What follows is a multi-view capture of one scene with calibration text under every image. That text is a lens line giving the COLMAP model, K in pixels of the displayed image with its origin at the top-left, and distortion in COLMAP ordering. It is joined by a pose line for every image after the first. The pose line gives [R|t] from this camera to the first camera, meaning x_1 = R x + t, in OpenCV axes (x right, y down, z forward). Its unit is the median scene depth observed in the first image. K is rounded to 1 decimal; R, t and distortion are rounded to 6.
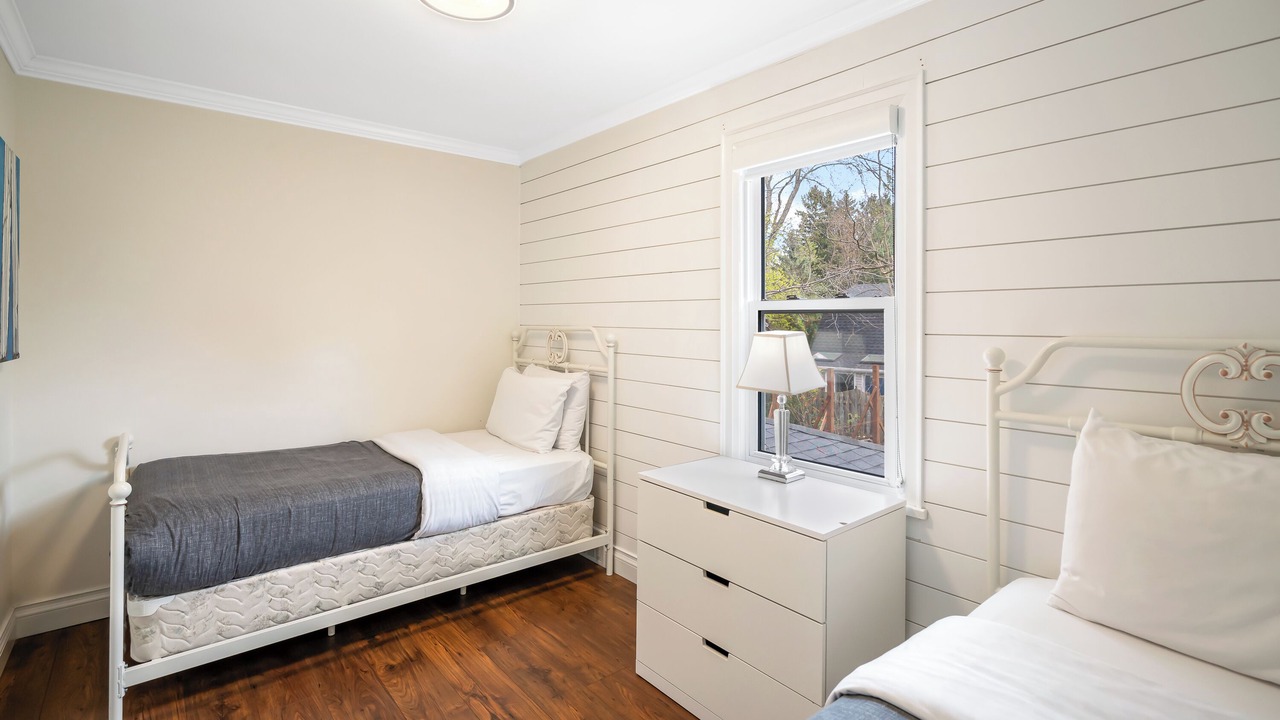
lens RADIAL K [[603.2, 0, 643.7], [0, 603.2, 324.3], [0, 0, 1]] dist [-0.002393, 0.000636]
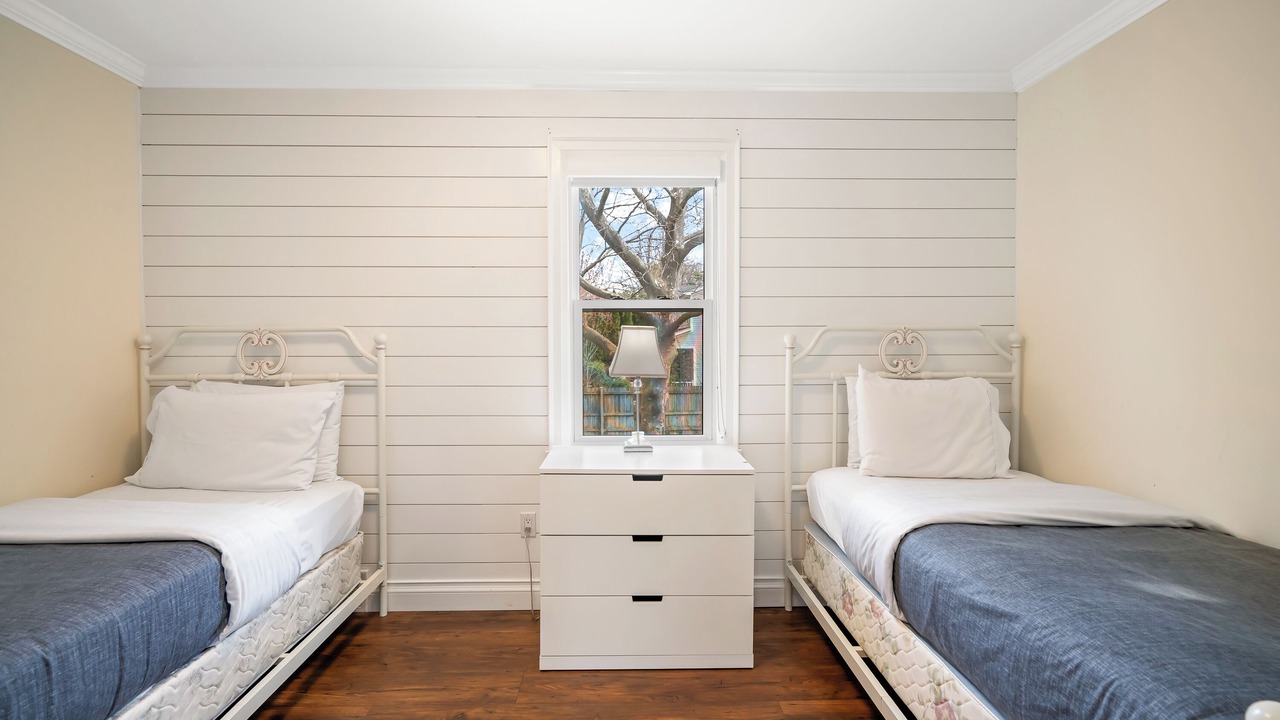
lens RADIAL K [[574.8, 0, 640.0], [0, 574.8, 360.0], [0, 0, 1]] dist [0.000210, 0.000226]
pose [[0.617096, -0.033243, 0.786185, -0.579073], [0.010742, 0.999370, 0.033825, 0.036399], [-0.786814, -0.012429, 0.617065, 0.268598]]
